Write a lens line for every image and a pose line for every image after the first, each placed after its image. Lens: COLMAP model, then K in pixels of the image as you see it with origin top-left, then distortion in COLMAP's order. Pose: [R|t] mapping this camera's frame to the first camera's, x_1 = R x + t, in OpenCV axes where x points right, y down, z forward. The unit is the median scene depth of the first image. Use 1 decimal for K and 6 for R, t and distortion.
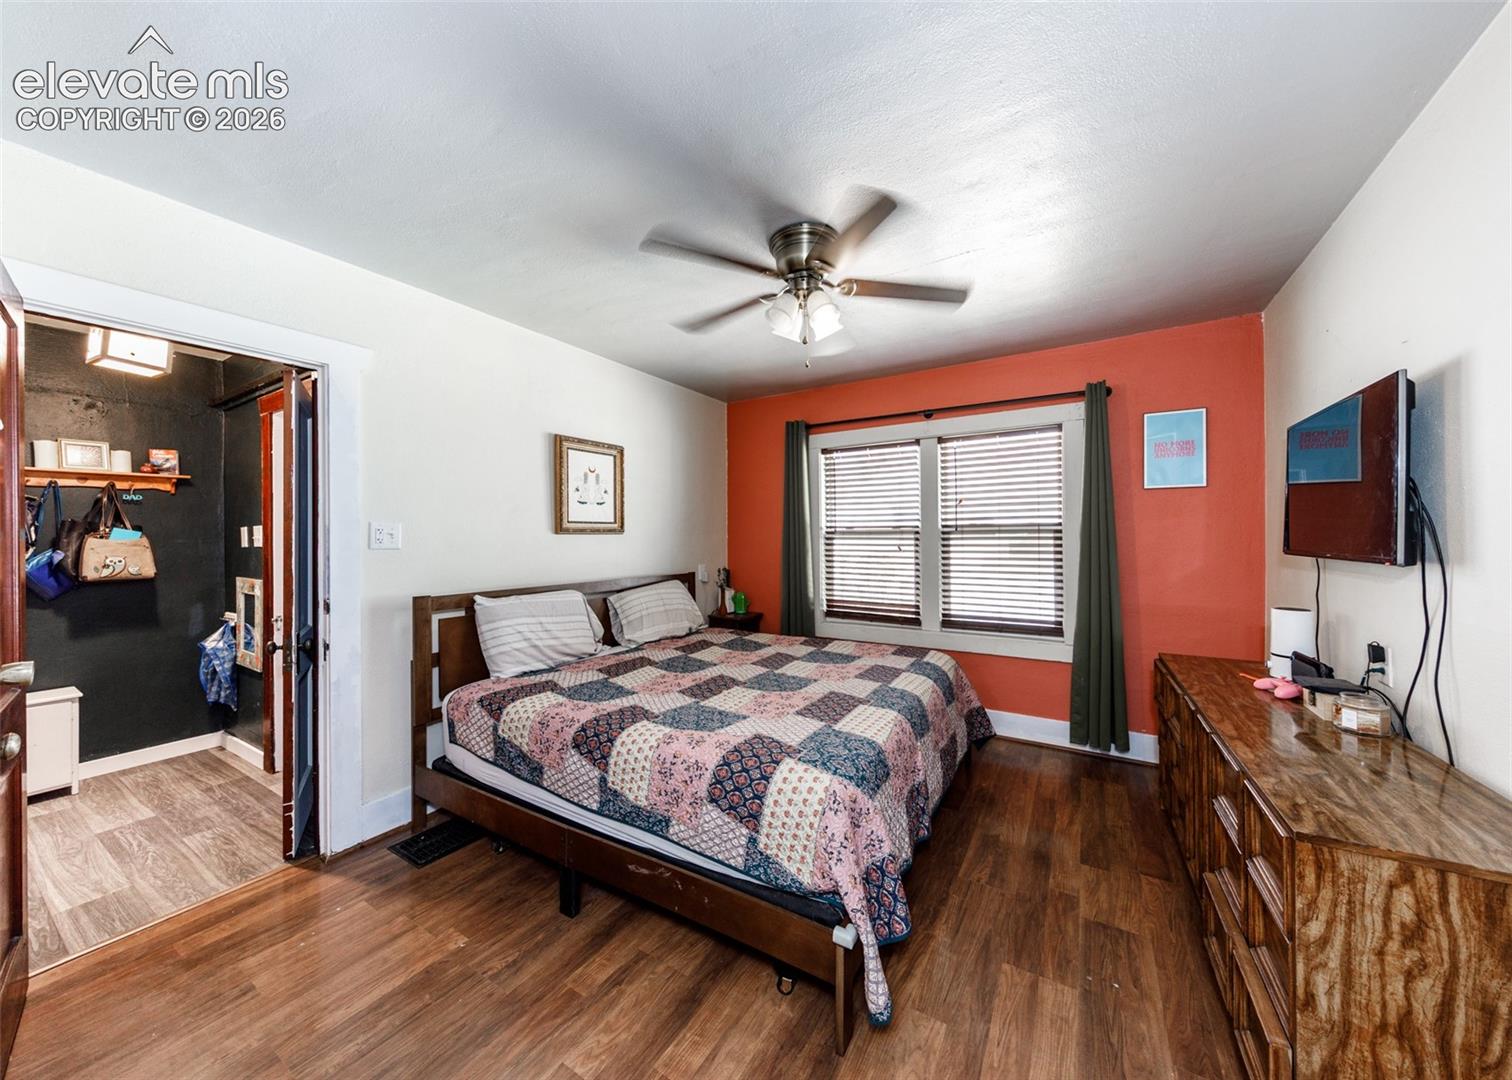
lens RADIAL K [[531.7, 0, 756.0], [0, 531.7, 540.0], [0, 0, 1]] dist [0.000987, 0.000100]
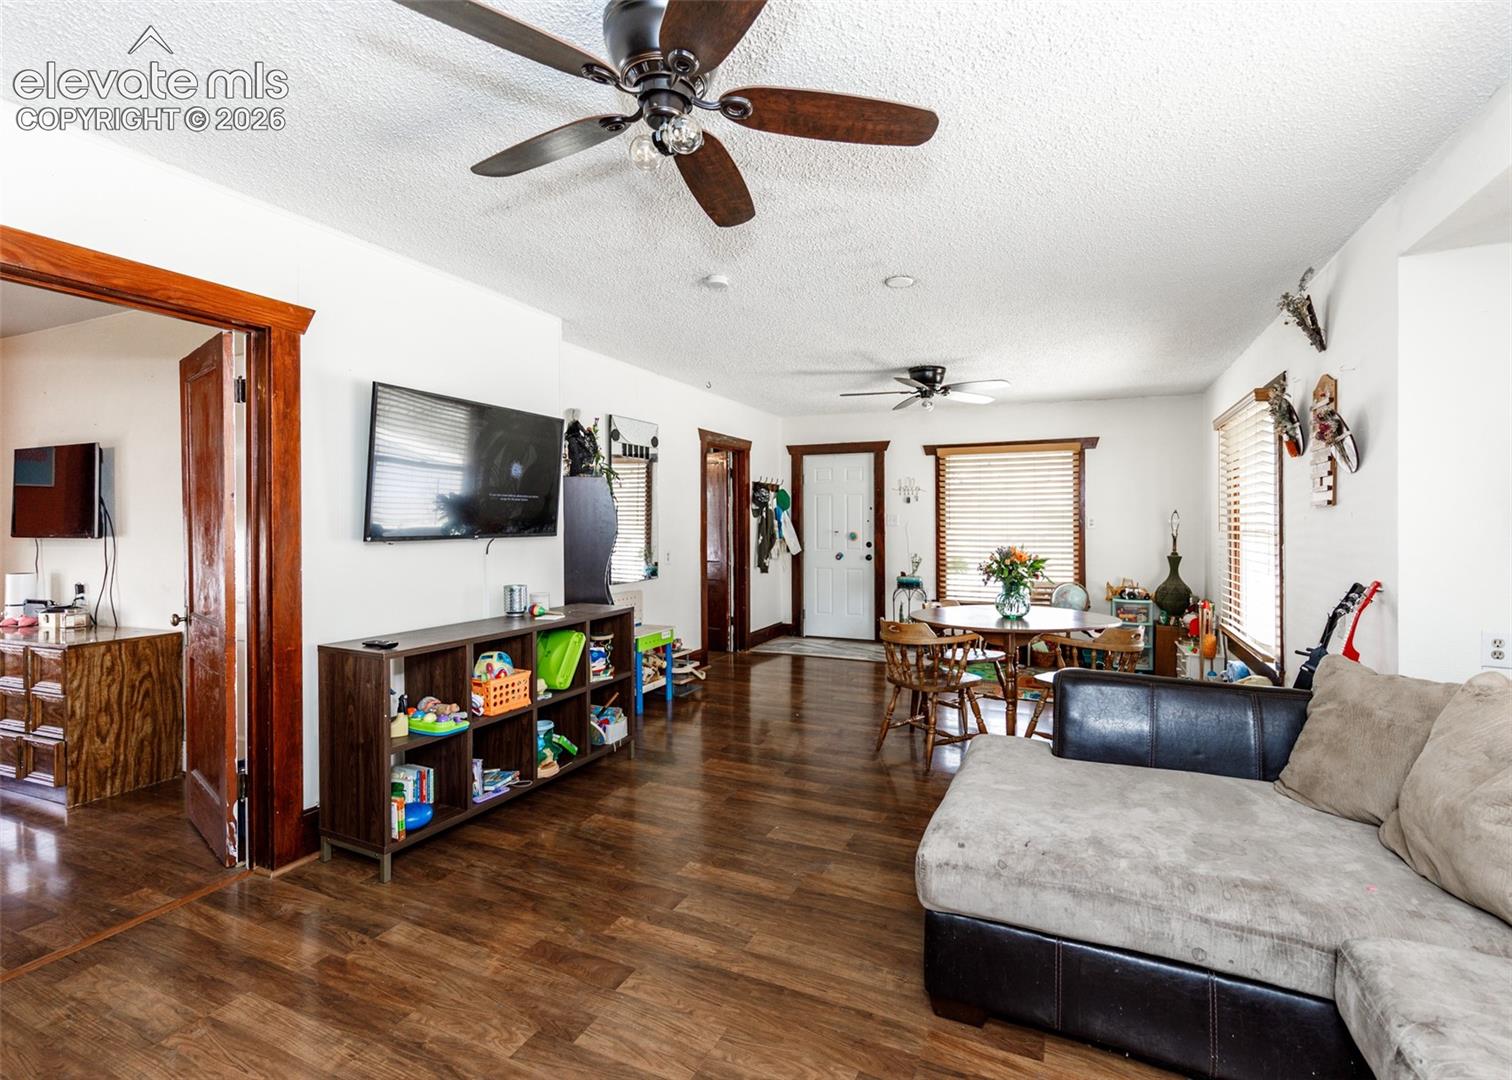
lens RADIAL K [[695.0, 0, 756.0], [0, 695.0, 540.0], [0, 0, 1]] dist [0.018518, 0.000220]
pose [[-0.108214, -0.000169, 0.994128, -1.326974], [-0.000235, 1.000000, 0.000145, 0.041882], [-0.994128, -0.000218, -0.108214, -0.922999]]
